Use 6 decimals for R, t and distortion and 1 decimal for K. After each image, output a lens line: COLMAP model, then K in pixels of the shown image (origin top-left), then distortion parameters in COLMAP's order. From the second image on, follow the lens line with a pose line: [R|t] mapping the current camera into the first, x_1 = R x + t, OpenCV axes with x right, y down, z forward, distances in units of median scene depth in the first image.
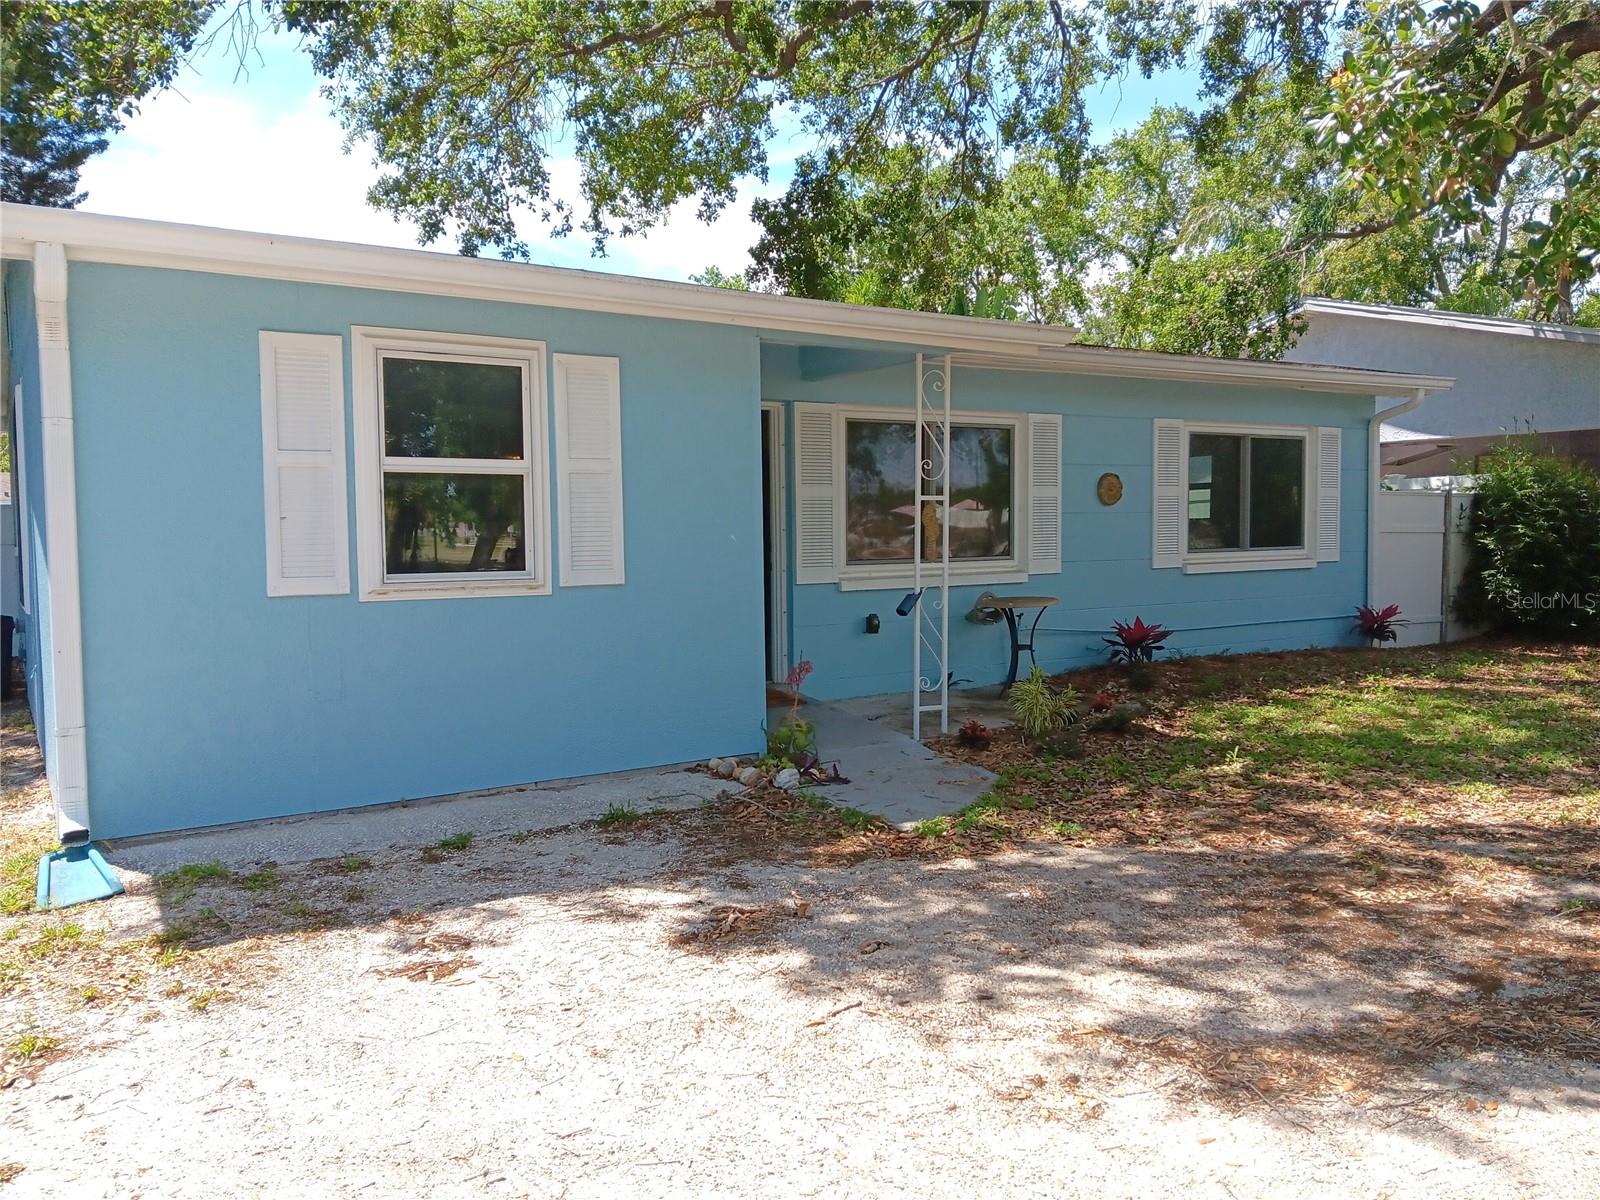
lens RADIAL K [[1243.3, 0, 787.8], [0, 1243.3, 601.2], [0, 0, 1]] dist [0.153458, -0.306334]
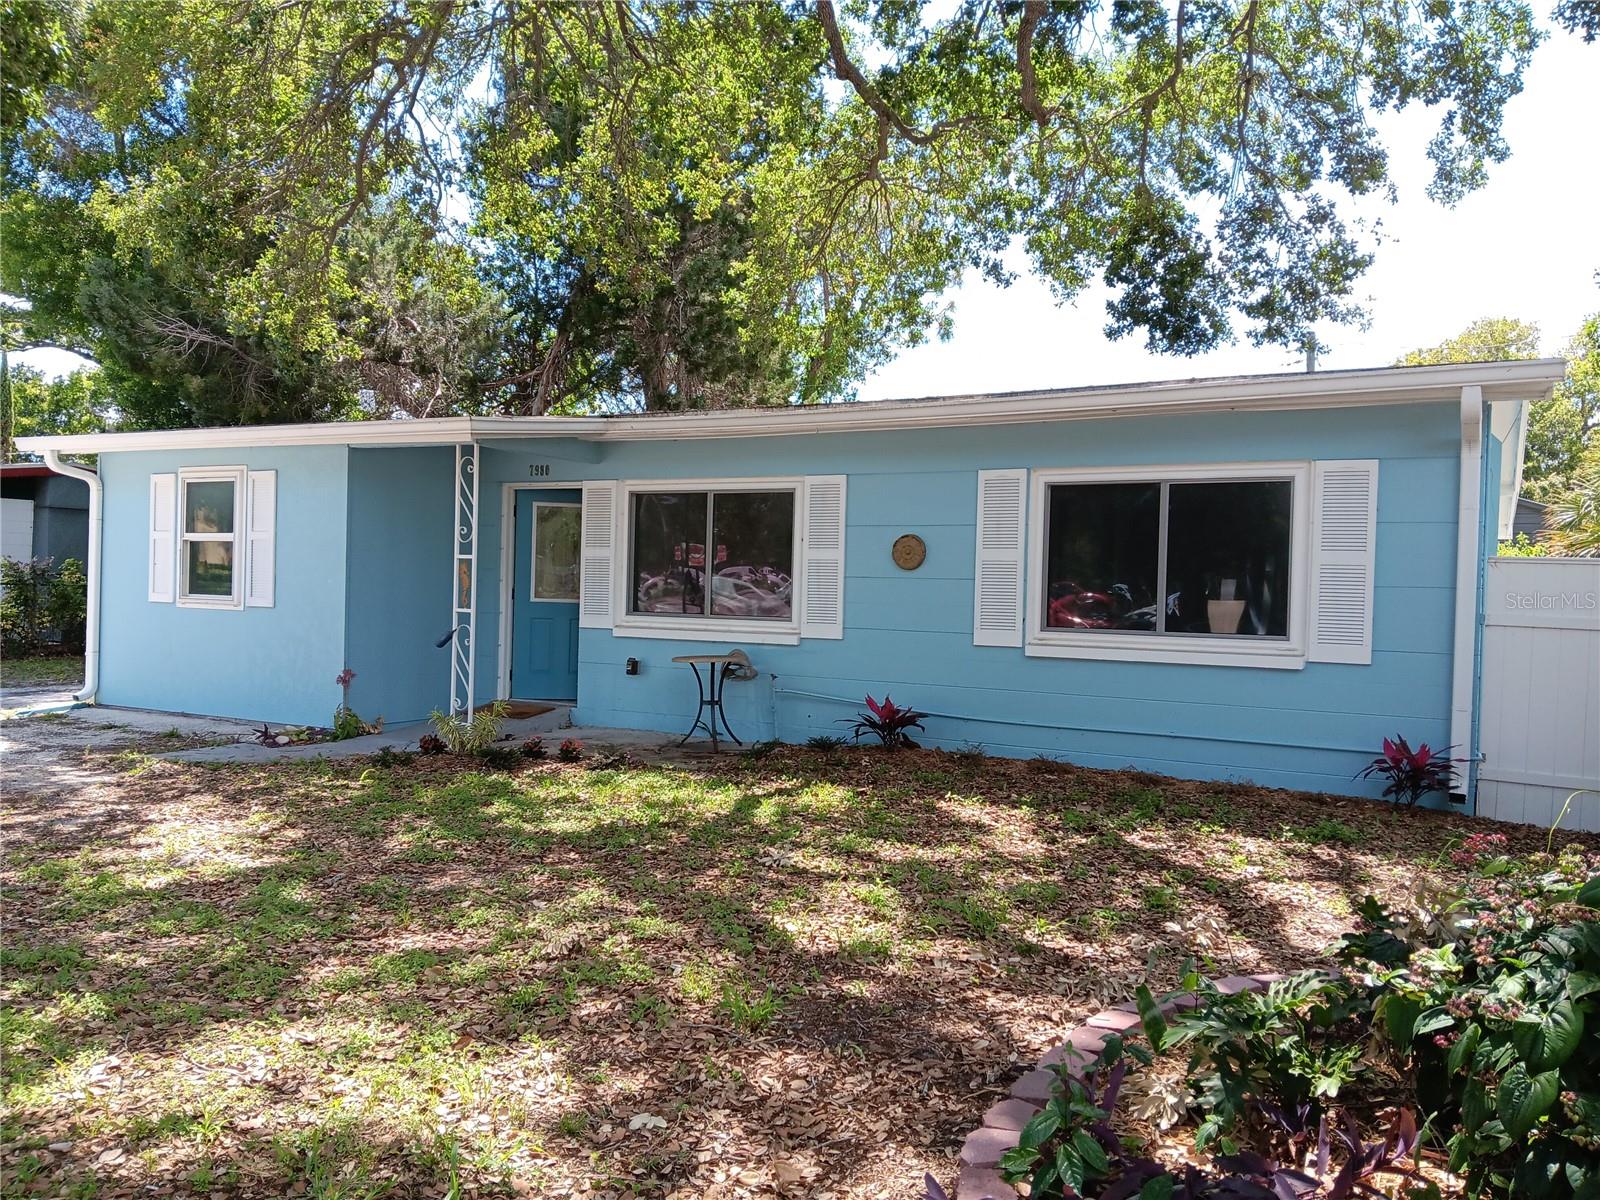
lens RADIAL K [[1243.3, 0, 787.8], [0, 1243.3, 601.2], [0, 0, 1]] dist [0.153458, -0.306334]
pose [[0.472215, 0.033975, -0.880828, 1.042356], [-0.082115, 0.996607, -0.005581, -0.043333], [0.877650, 0.074964, 0.473403, 0.517117]]
